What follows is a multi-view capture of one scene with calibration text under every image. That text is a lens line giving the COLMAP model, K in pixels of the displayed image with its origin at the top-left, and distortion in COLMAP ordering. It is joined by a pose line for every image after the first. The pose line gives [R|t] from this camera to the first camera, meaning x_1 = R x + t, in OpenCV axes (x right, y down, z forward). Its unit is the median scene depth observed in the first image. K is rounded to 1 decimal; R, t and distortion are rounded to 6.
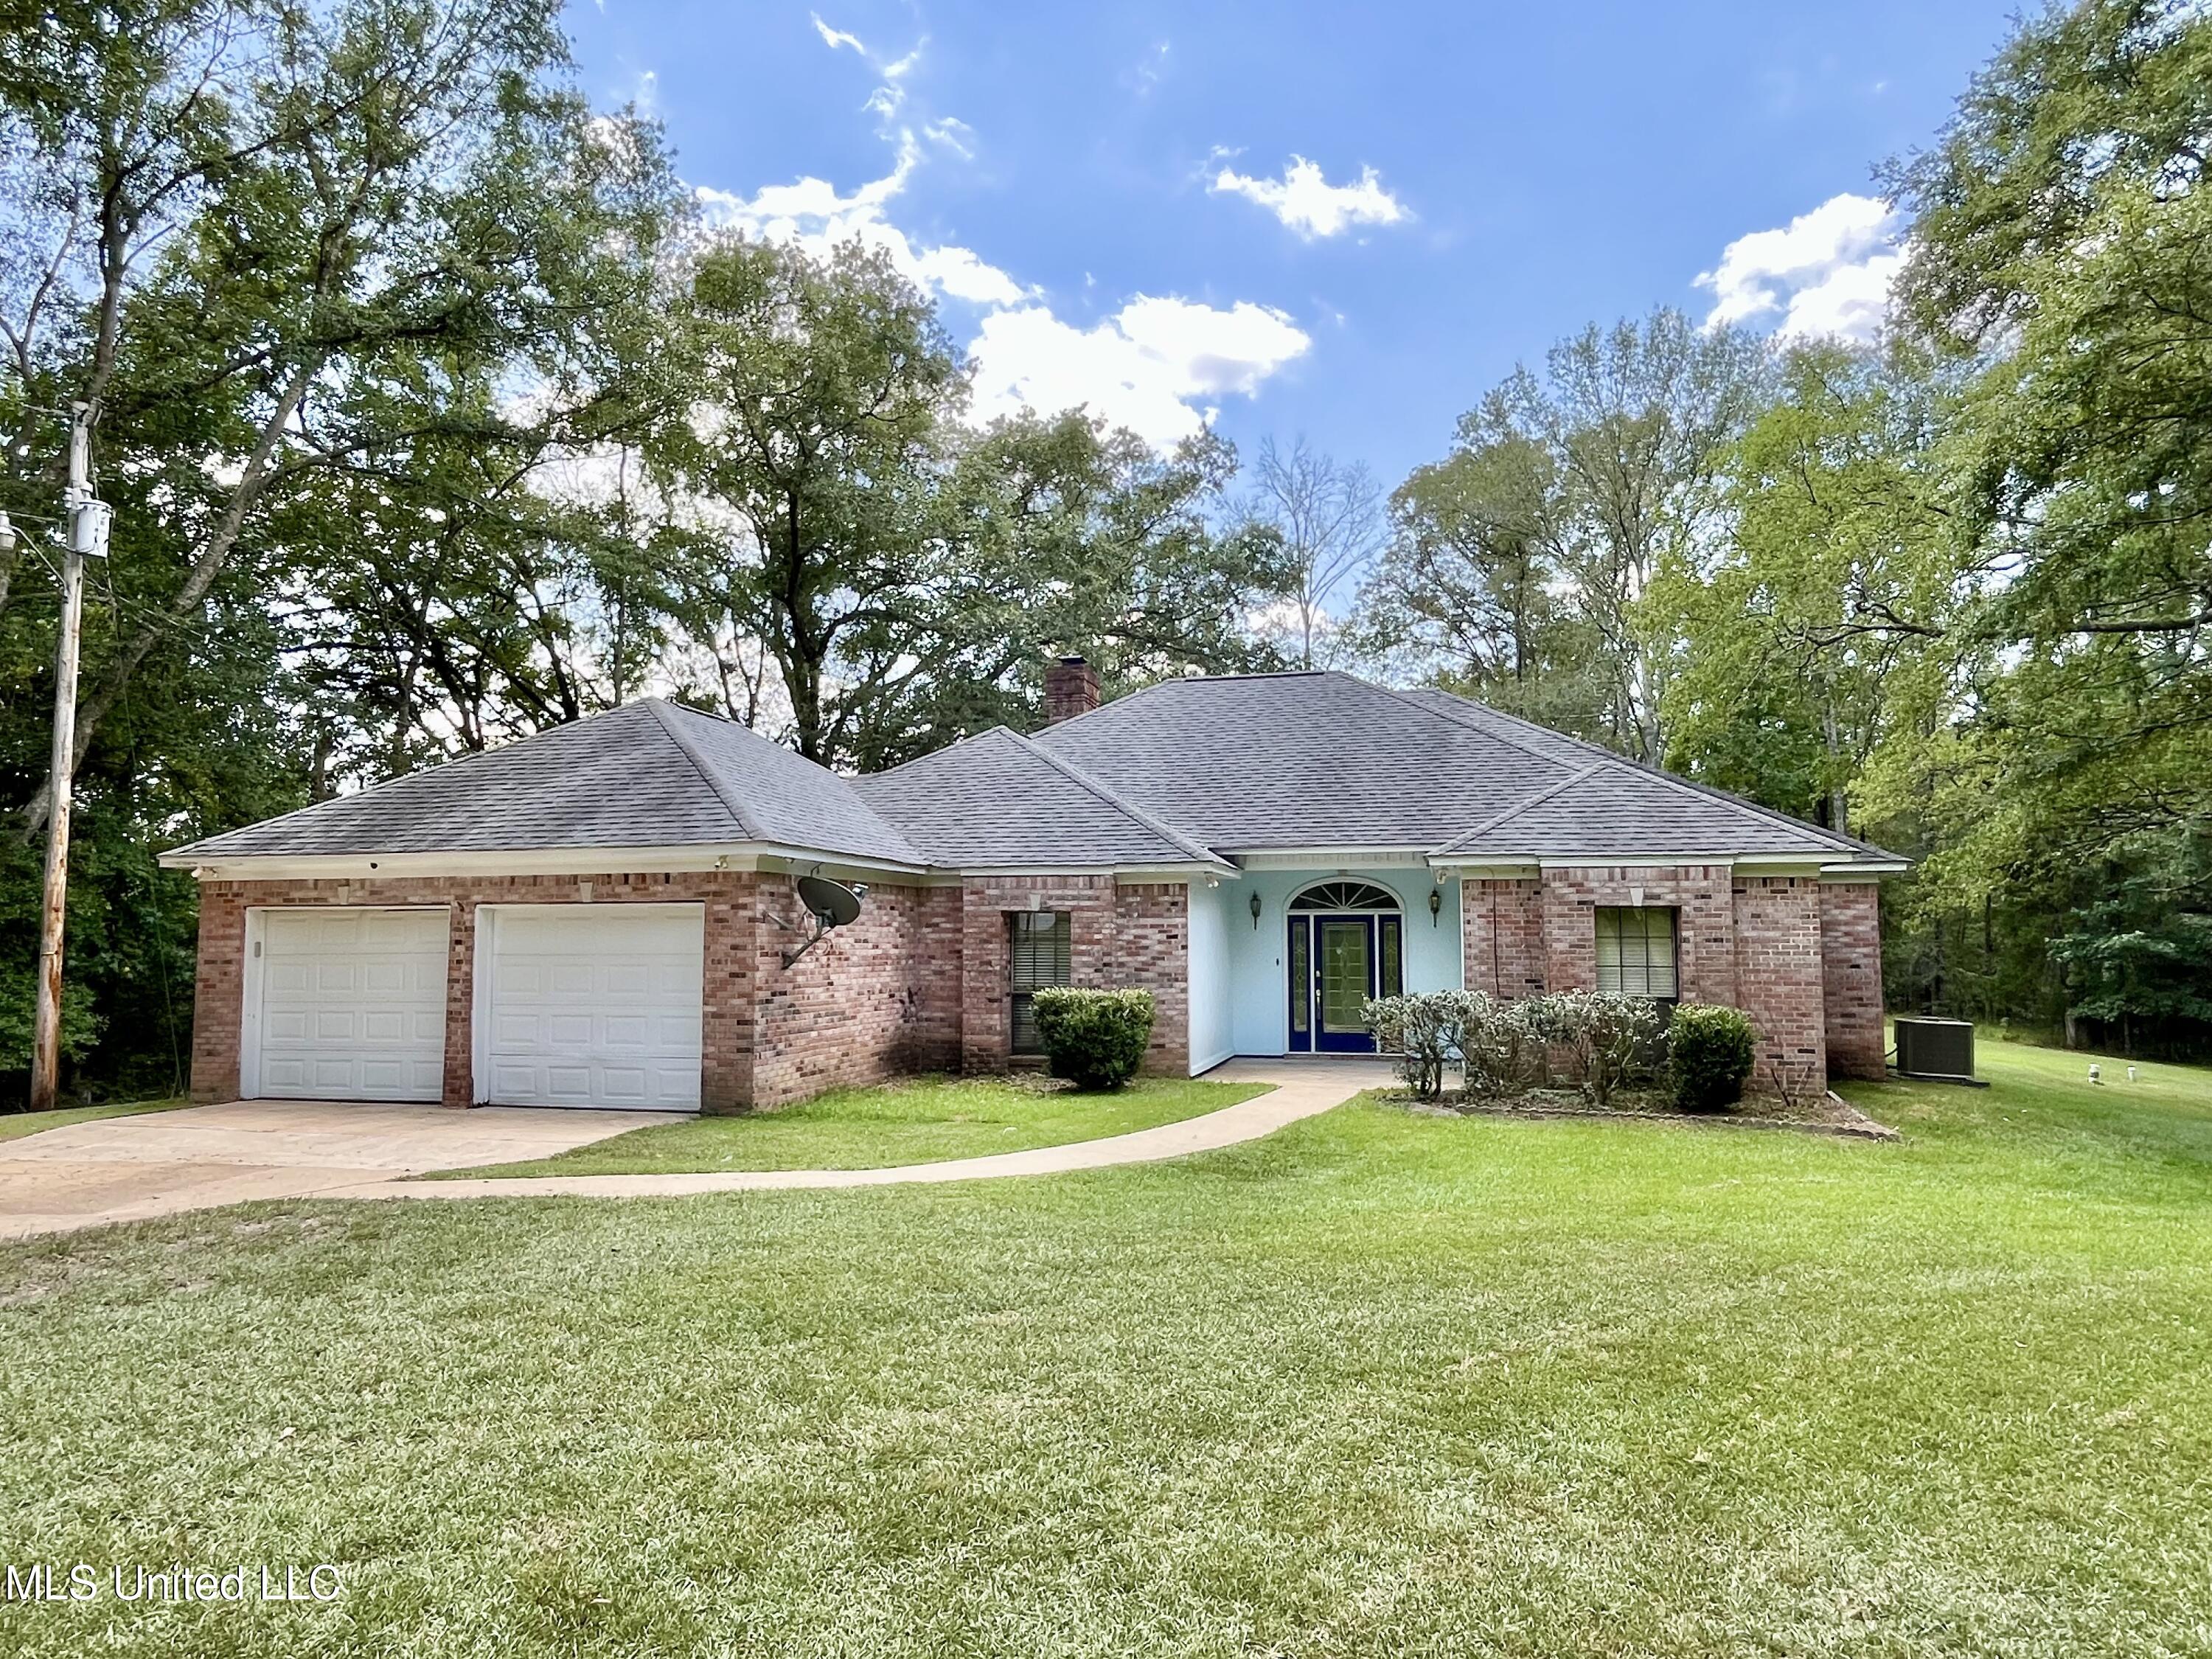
lens RADIAL K [[1352.5, 0, 1106.0], [0, 1352.5, 829.5], [0, 0, 1]] dist [-0.004780, -0.001129]
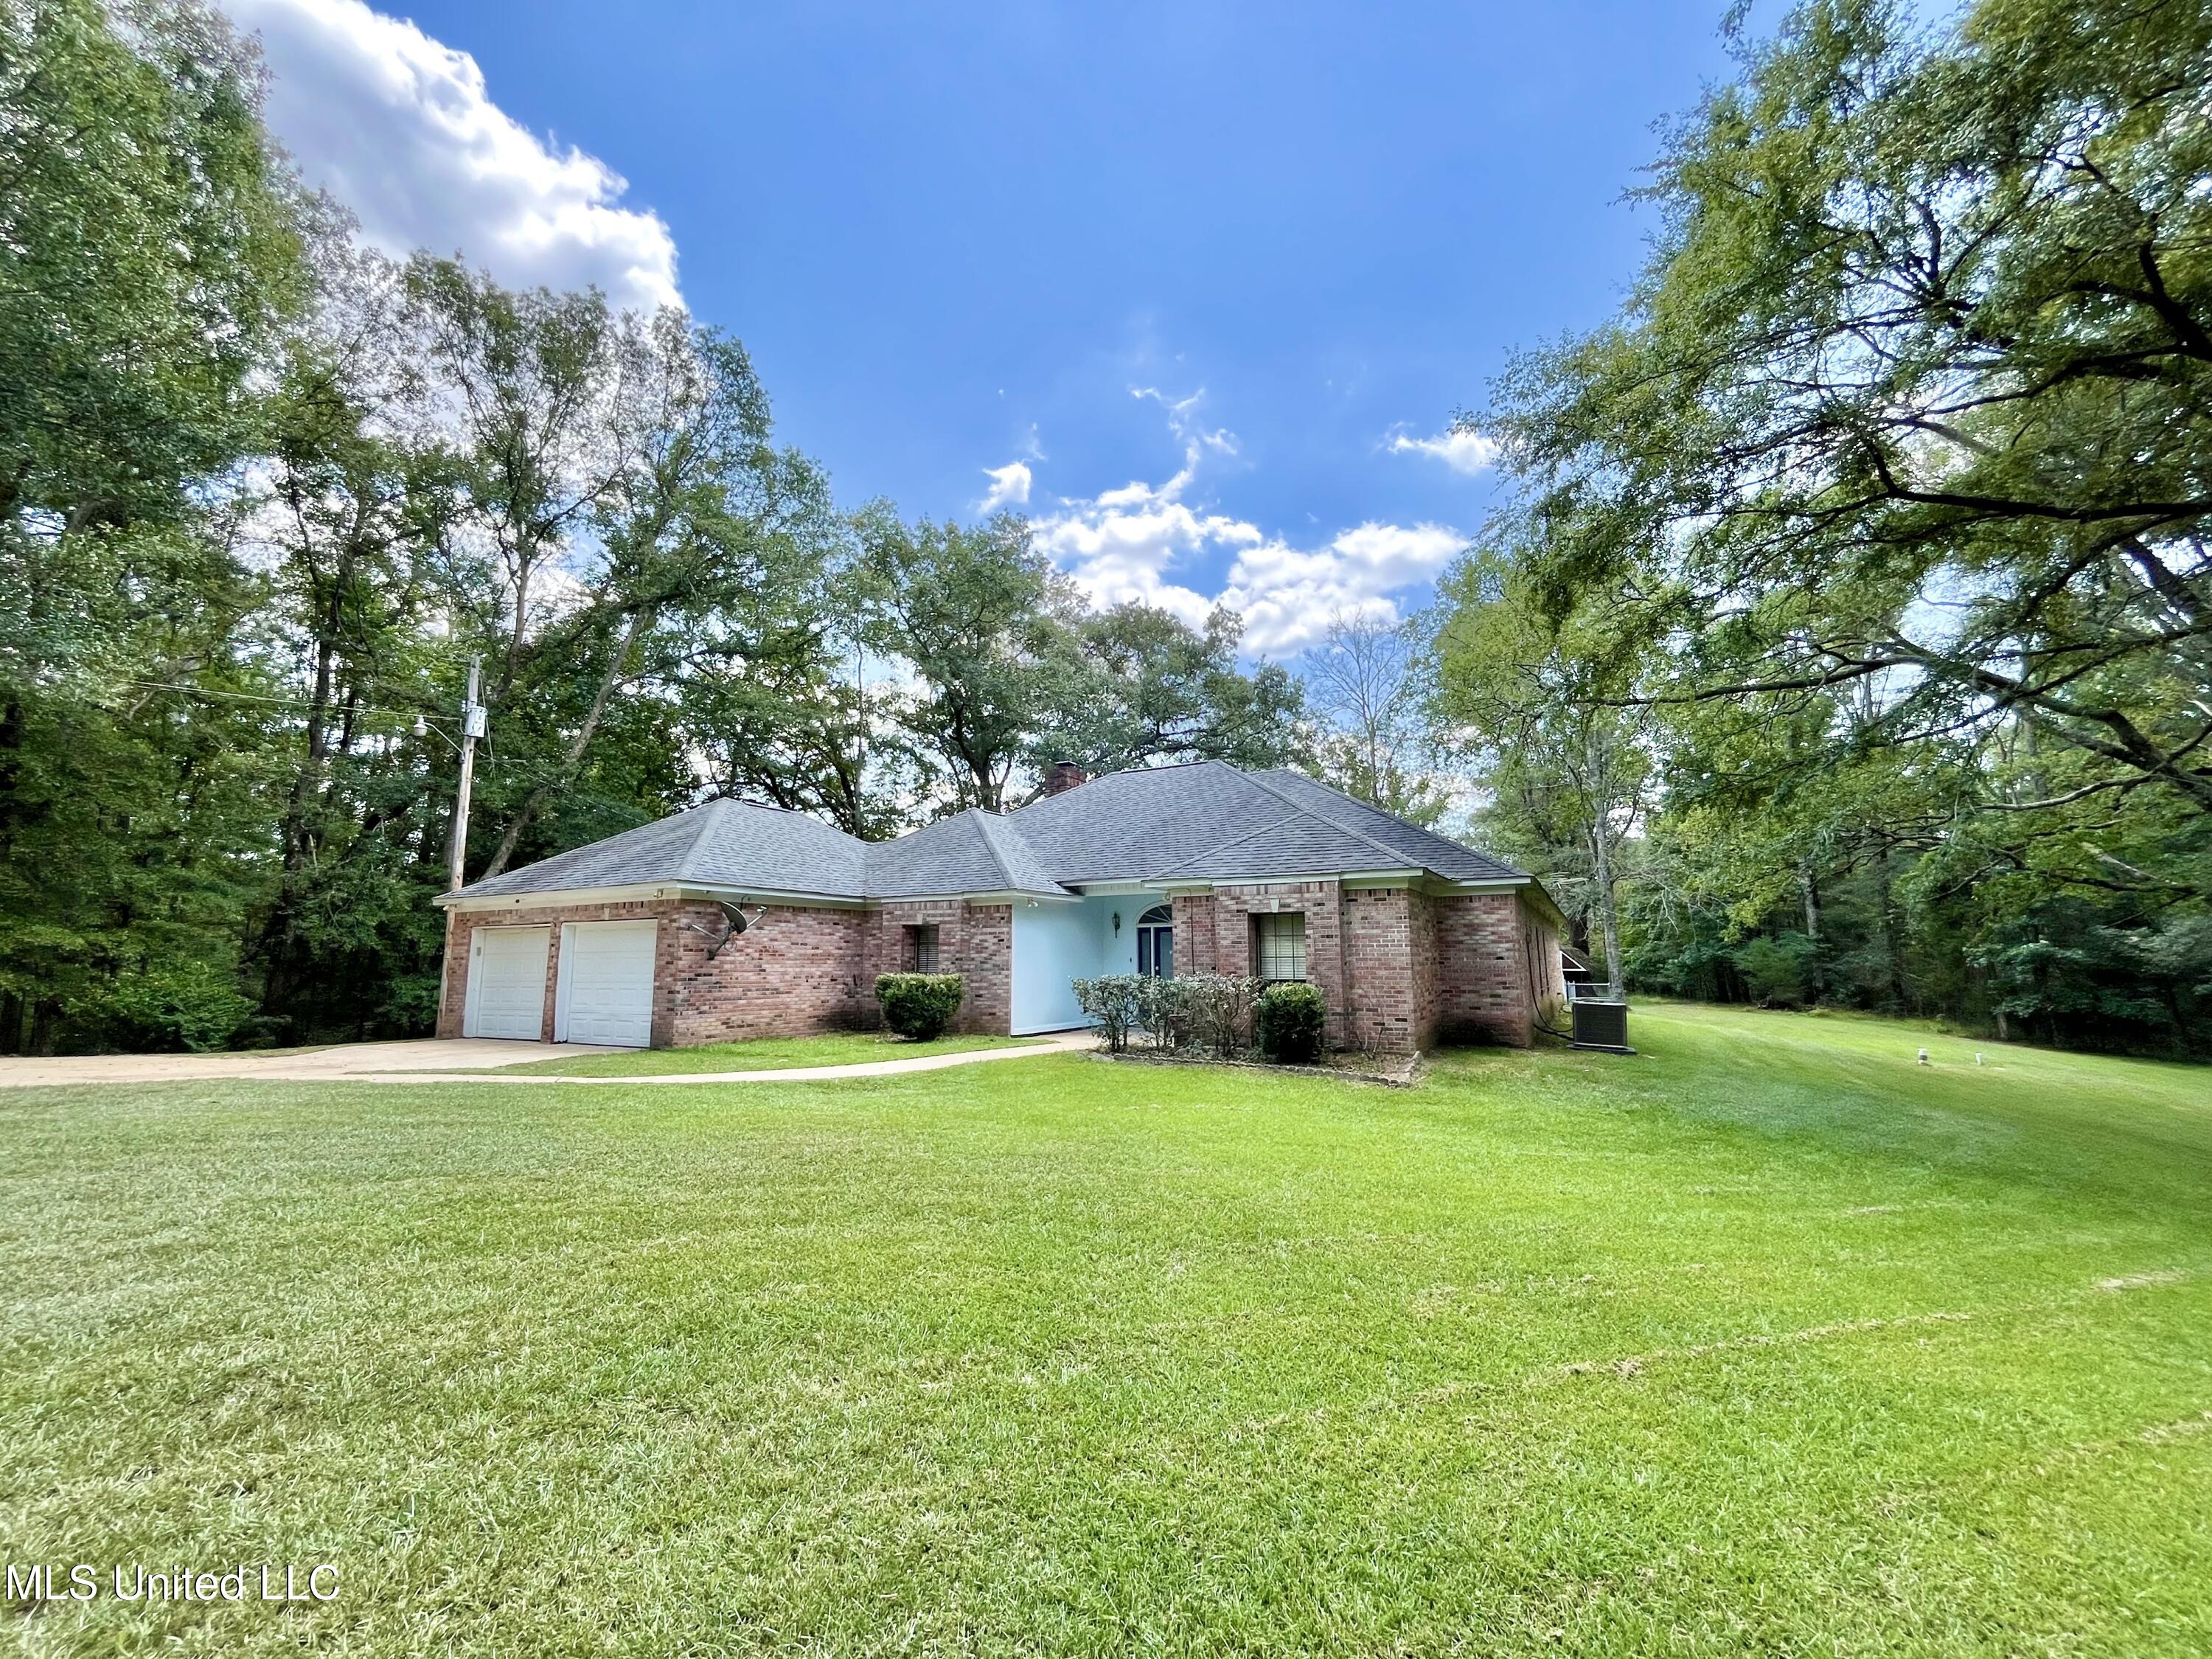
lens RADIAL K [[897.5, 0, 1106.0], [0, 897.5, 829.5], [0, 0, 1]] dist [-0.002529, -0.000074]
pose [[0.968794, -0.040431, -0.244549, 0.447861], [0.024570, 0.997412, -0.067566, 0.029512], [0.246648, 0.059449, 0.967280, 0.067602]]
